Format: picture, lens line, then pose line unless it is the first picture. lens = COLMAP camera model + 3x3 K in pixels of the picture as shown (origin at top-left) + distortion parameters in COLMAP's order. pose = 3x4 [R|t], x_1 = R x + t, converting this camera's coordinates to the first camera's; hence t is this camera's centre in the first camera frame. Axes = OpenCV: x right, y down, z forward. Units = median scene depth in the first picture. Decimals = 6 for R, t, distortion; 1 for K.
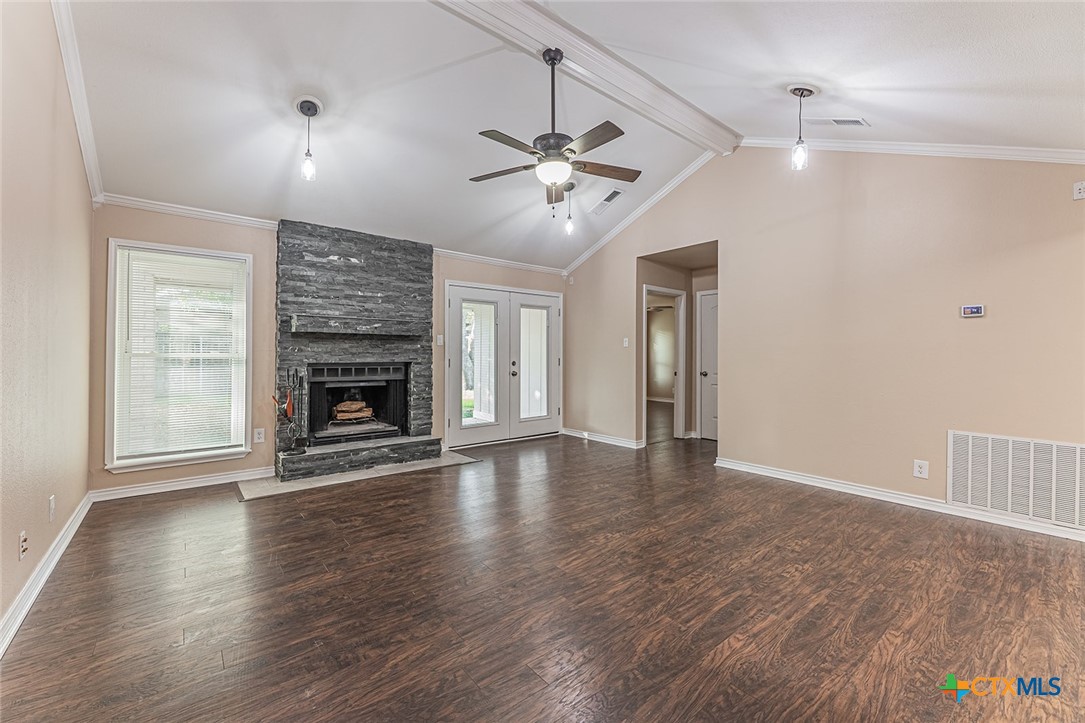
lens RADIAL K [[440.7, 0, 534.1], [0, 440.7, 356.8], [0, 0, 1]] dist [0.000751, -0.003815]
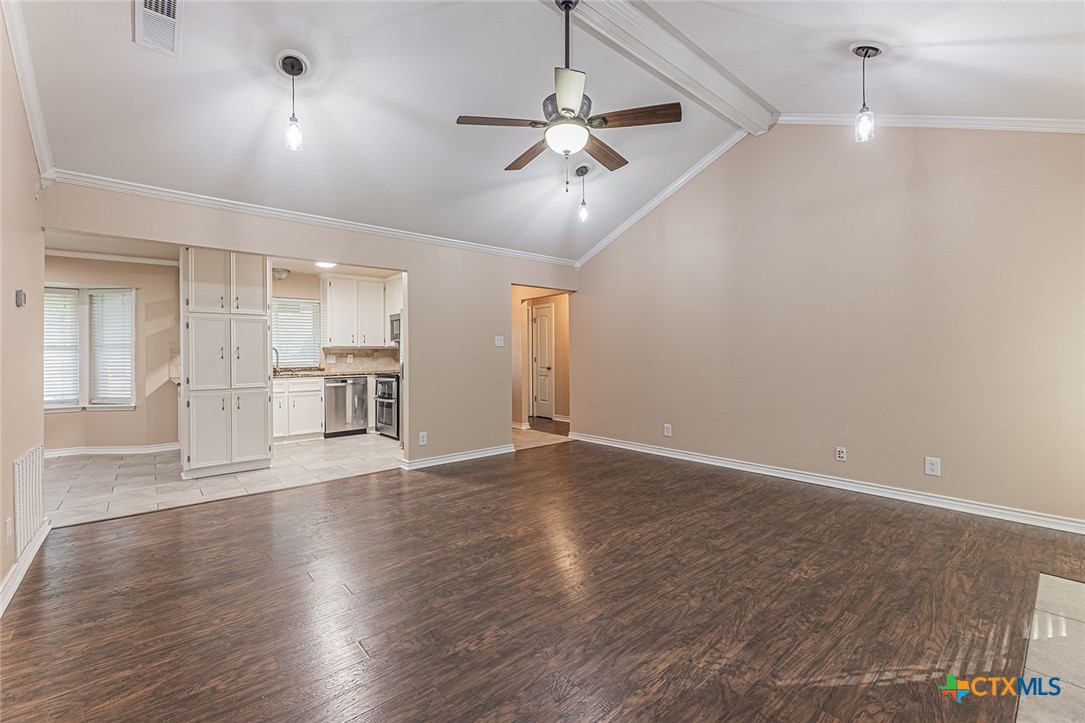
lens RADIAL K [[457.8, 0, 538.8], [0, 457.8, 350.4], [0, 0, 1]] dist [0.001211, -0.003806]
pose [[-0.999462, 0.003264, -0.032648, 0.091767], [0.003416, 0.999984, -0.004594, -0.005864], [0.032633, -0.004703, -0.999456, 1.339914]]
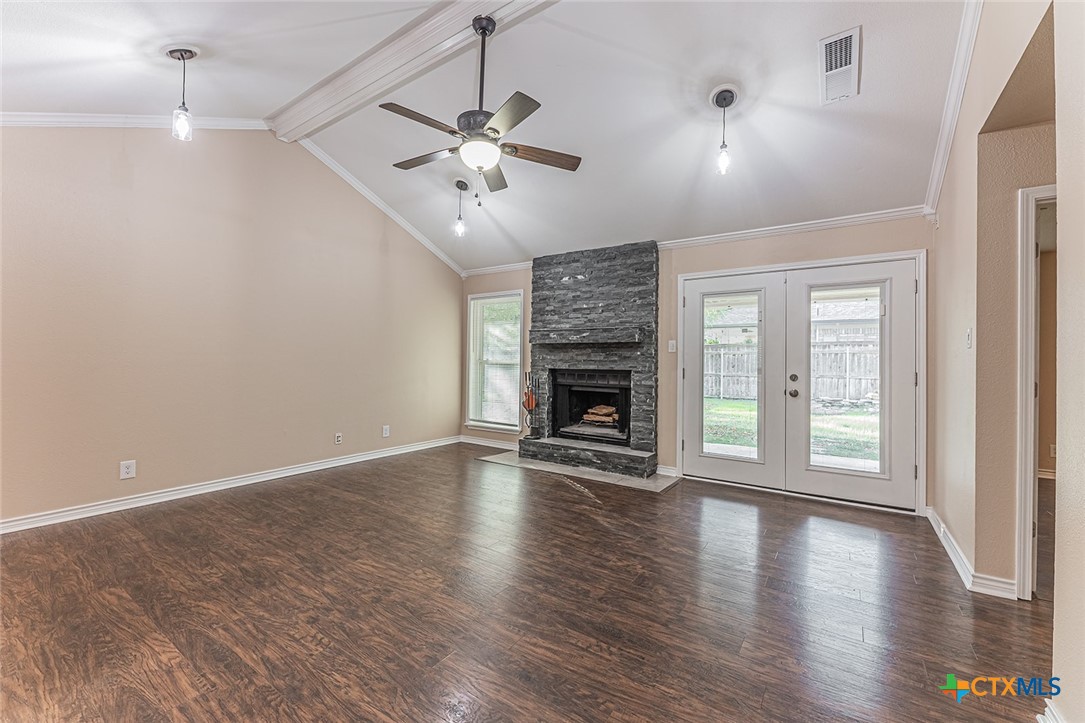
lens RADIAL K [[440.7, 0, 534.1], [0, 440.7, 356.8], [0, 0, 1]] dist [0.000751, -0.003815]
pose [[0.277450, -0.007972, -0.960707, 0.662752], [-0.016579, 0.999777, -0.013084, -0.001394], [0.960597, 0.019557, 0.277256, 0.615235]]
